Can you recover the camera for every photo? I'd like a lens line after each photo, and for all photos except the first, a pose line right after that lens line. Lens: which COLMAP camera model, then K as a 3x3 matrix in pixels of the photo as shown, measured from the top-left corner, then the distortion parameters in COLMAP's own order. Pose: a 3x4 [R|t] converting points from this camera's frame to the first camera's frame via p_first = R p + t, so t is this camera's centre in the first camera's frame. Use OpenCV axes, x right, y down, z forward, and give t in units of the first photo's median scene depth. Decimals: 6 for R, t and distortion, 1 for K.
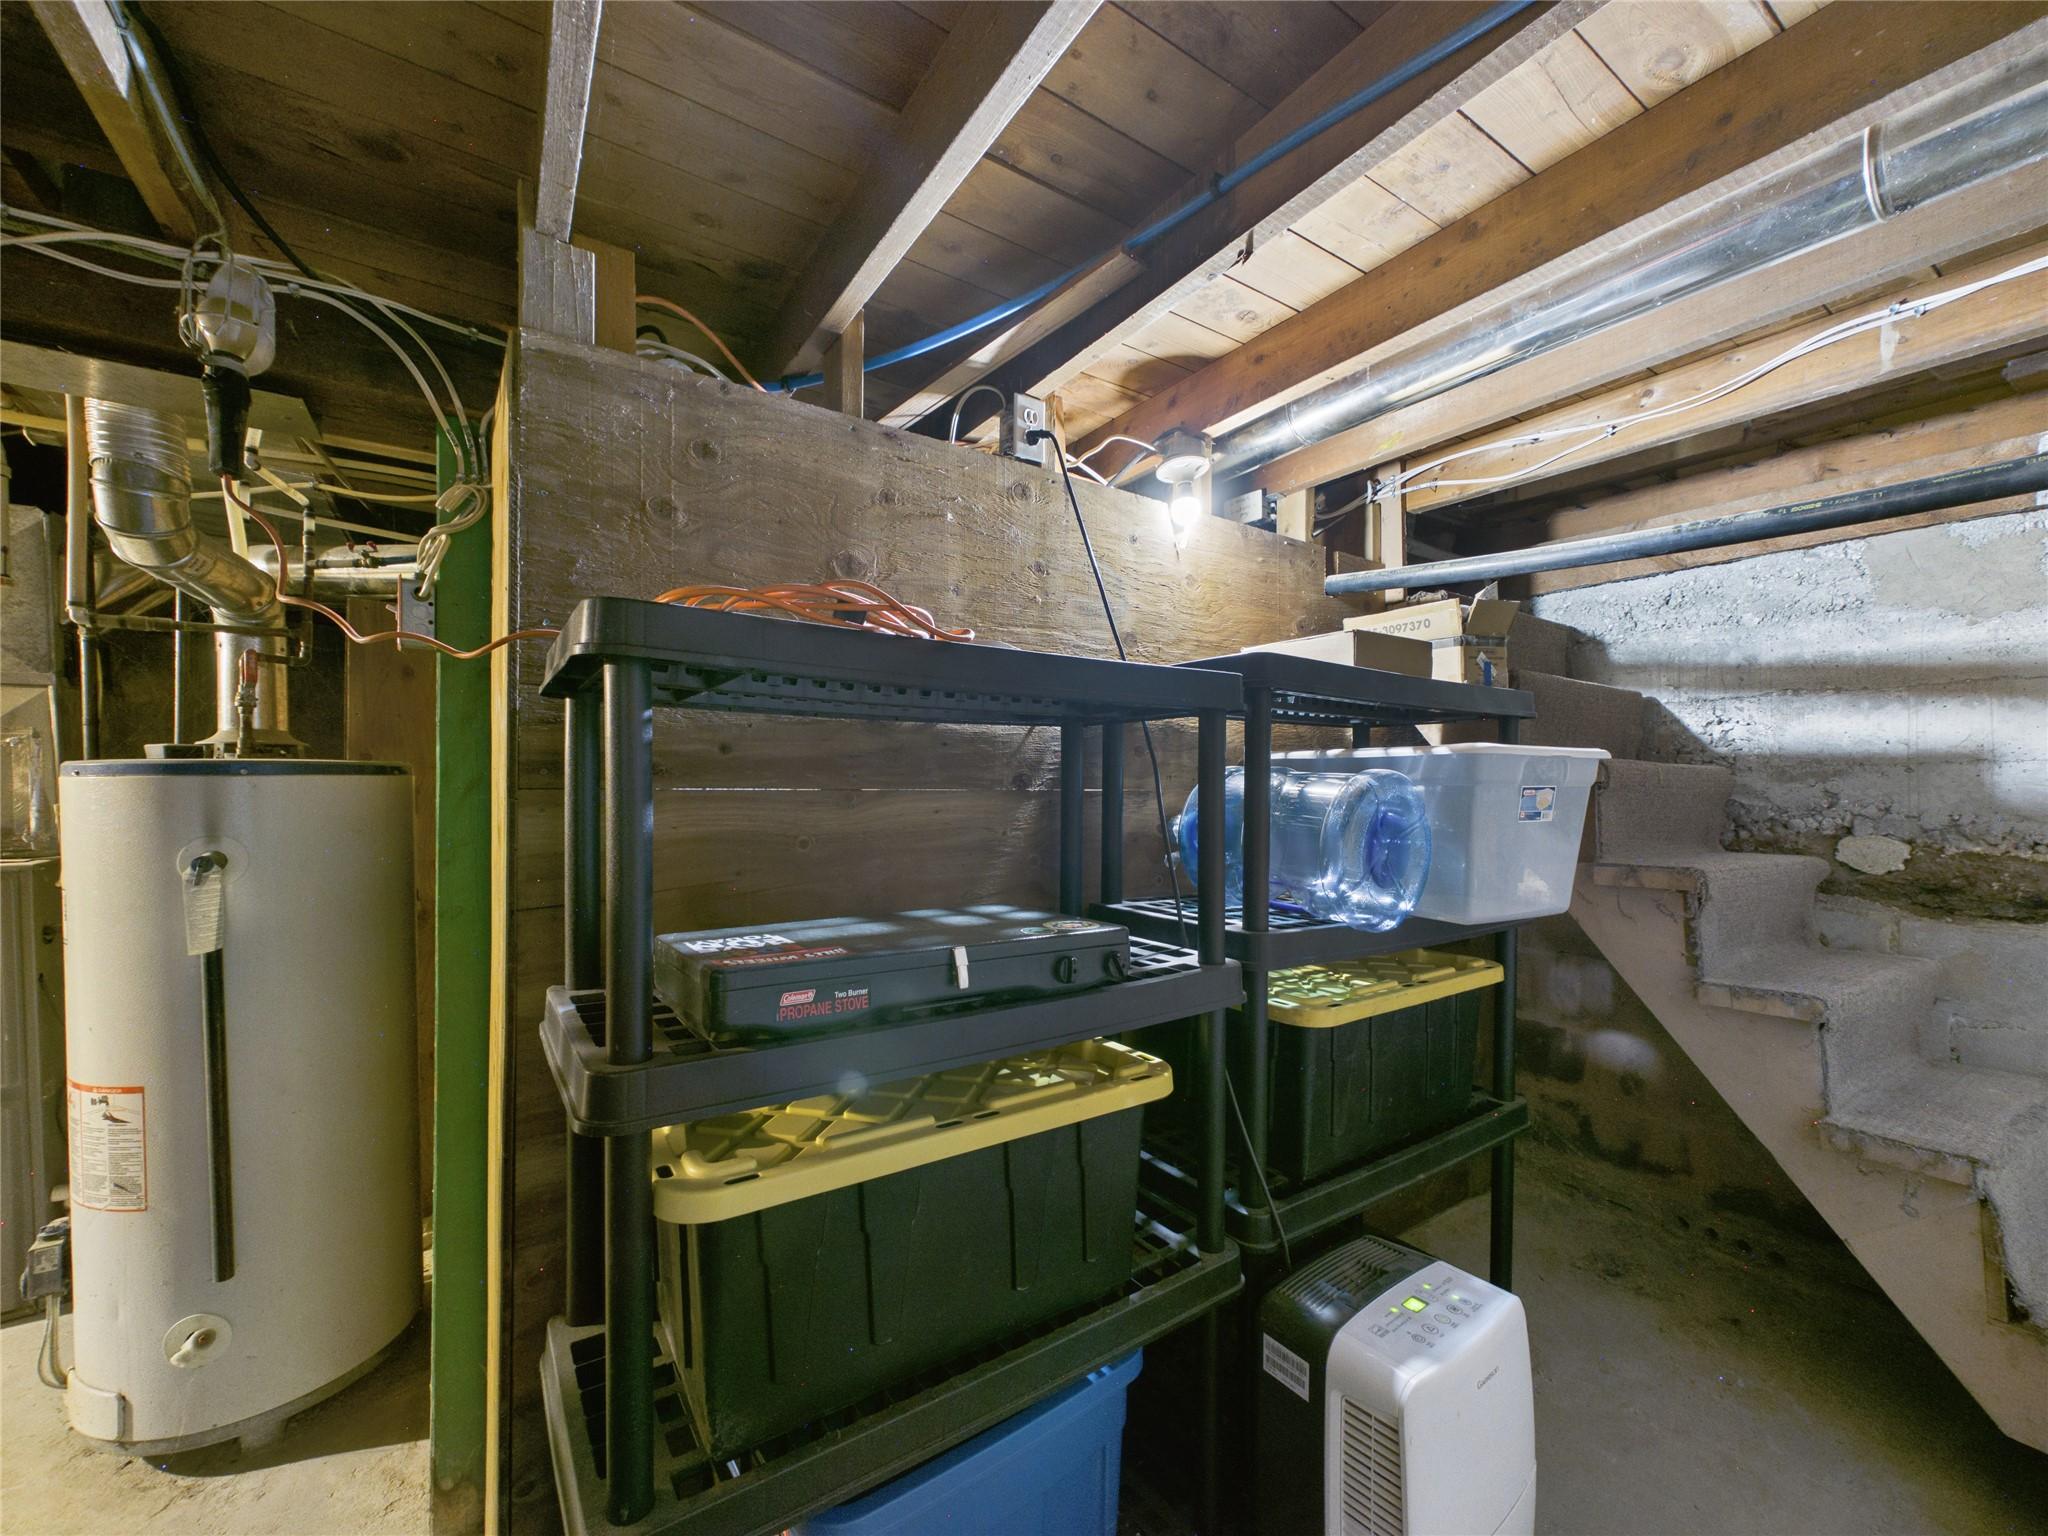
lens RADIAL K [[821.7, 0, 1023.7], [0, 821.7, 784.7], [0, 0, 1]] dist [0.000257, 0.000032]
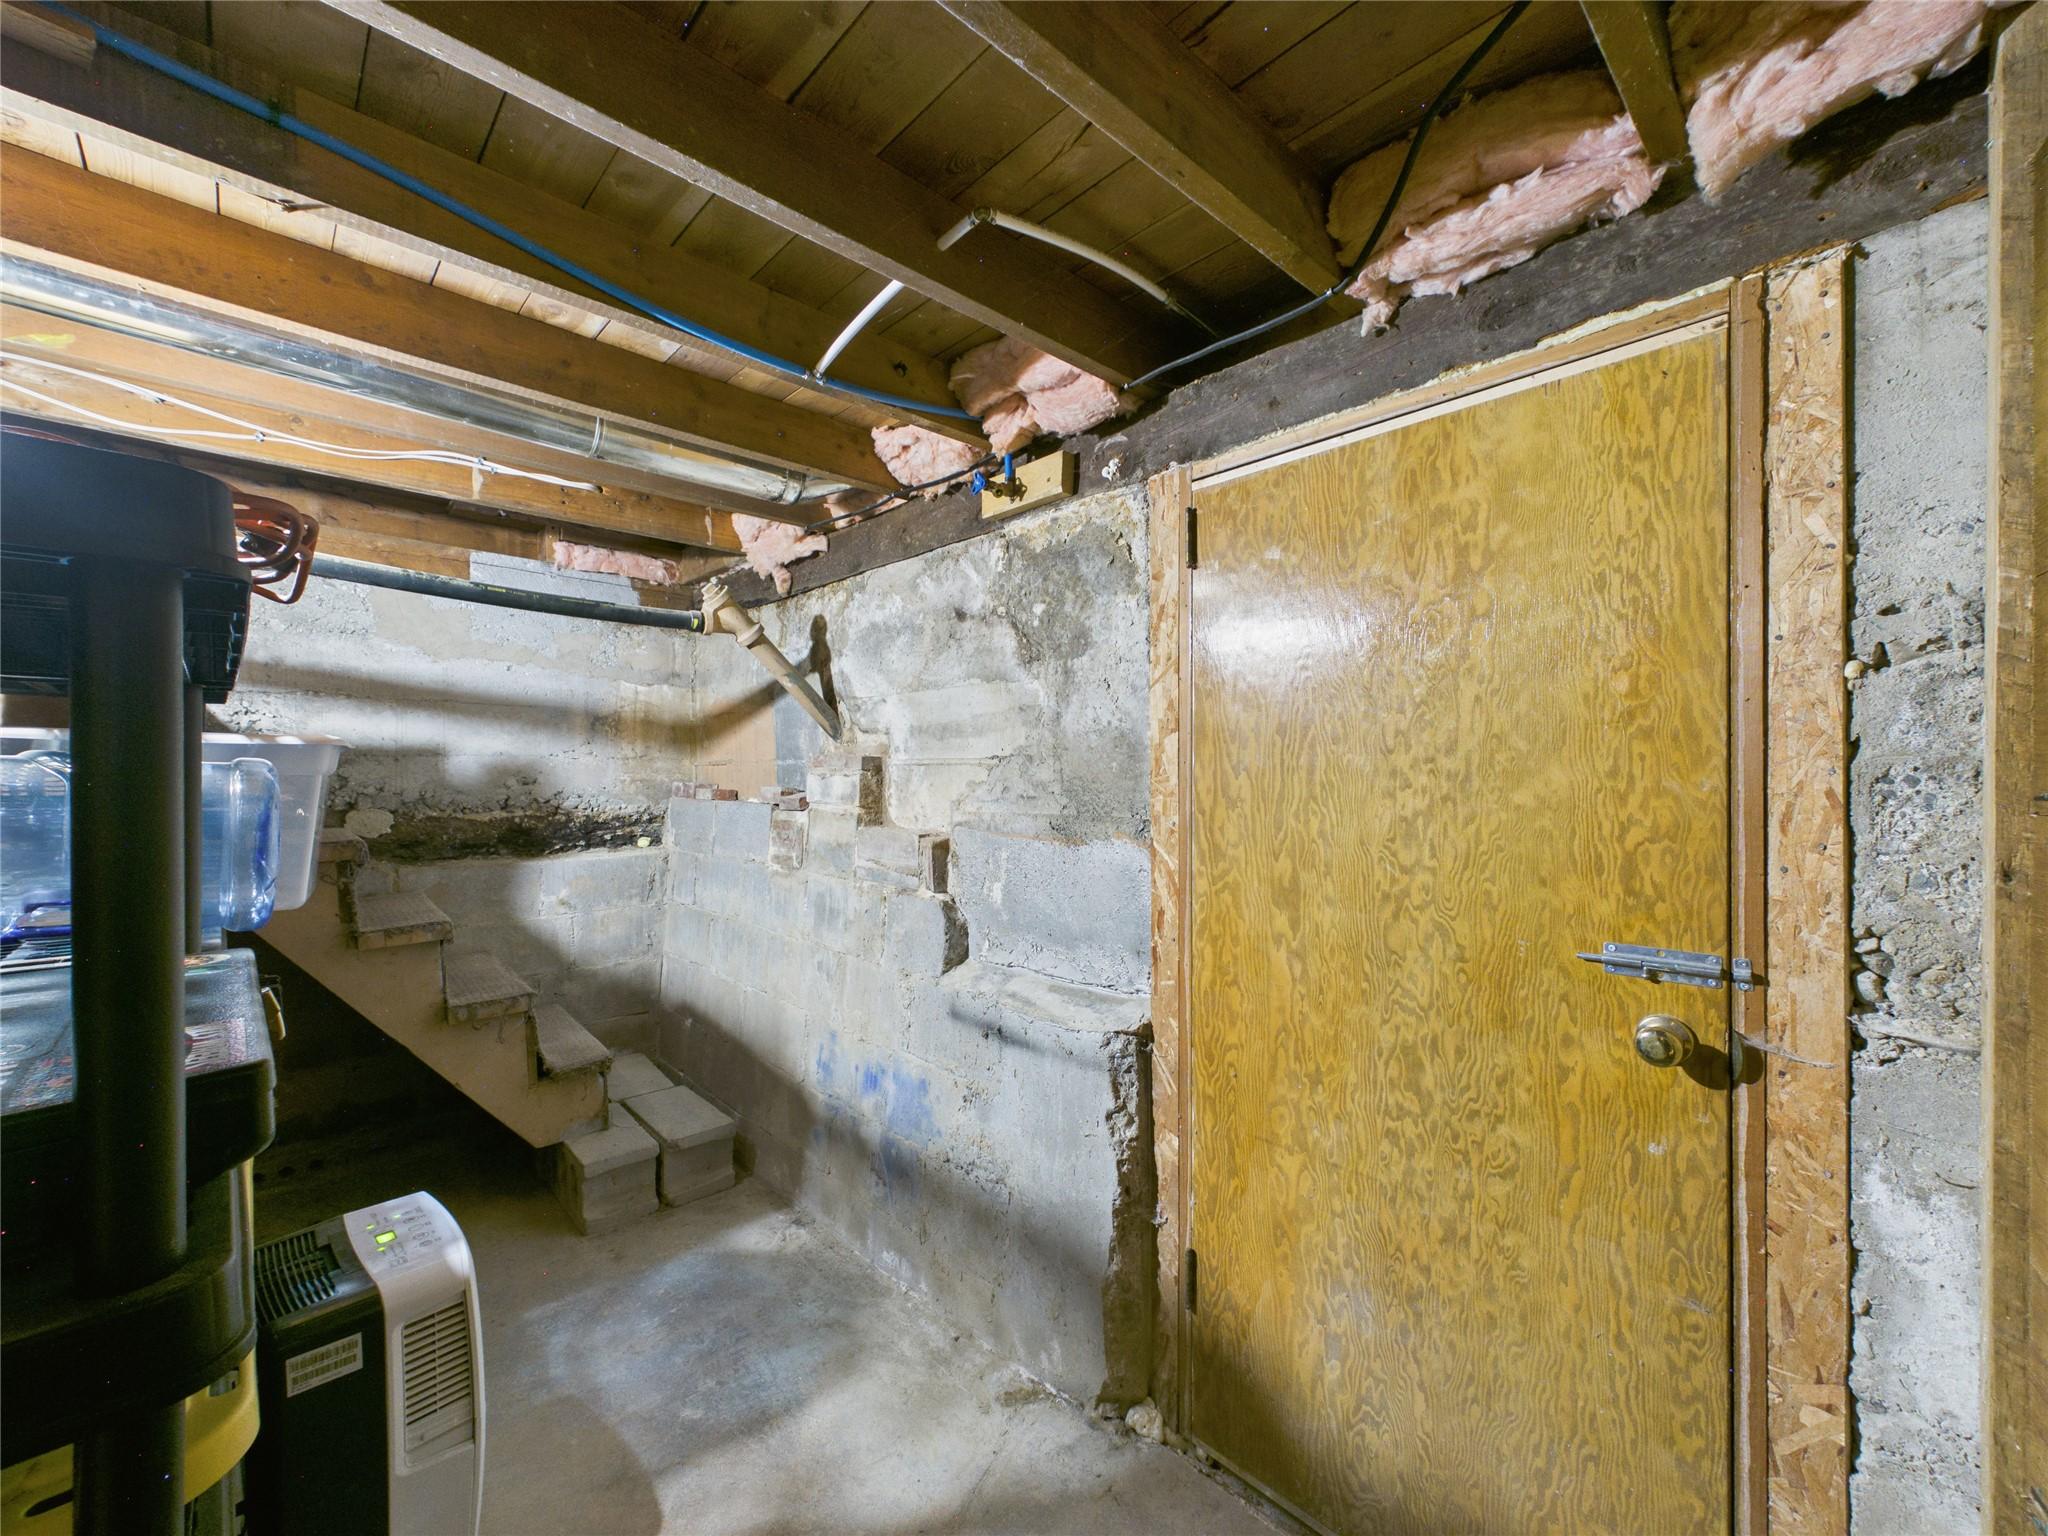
lens RADIAL K [[821.7, 0, 1023.7], [0, 821.7, 784.7], [0, 0, 1]] dist [0.000257, 0.000032]
pose [[-0.179153, -0.018260, 0.983652, -0.477371], [-0.003709, 0.999833, 0.017885, -0.005014], [-0.983814, -0.000444, -0.179191, 0.213557]]
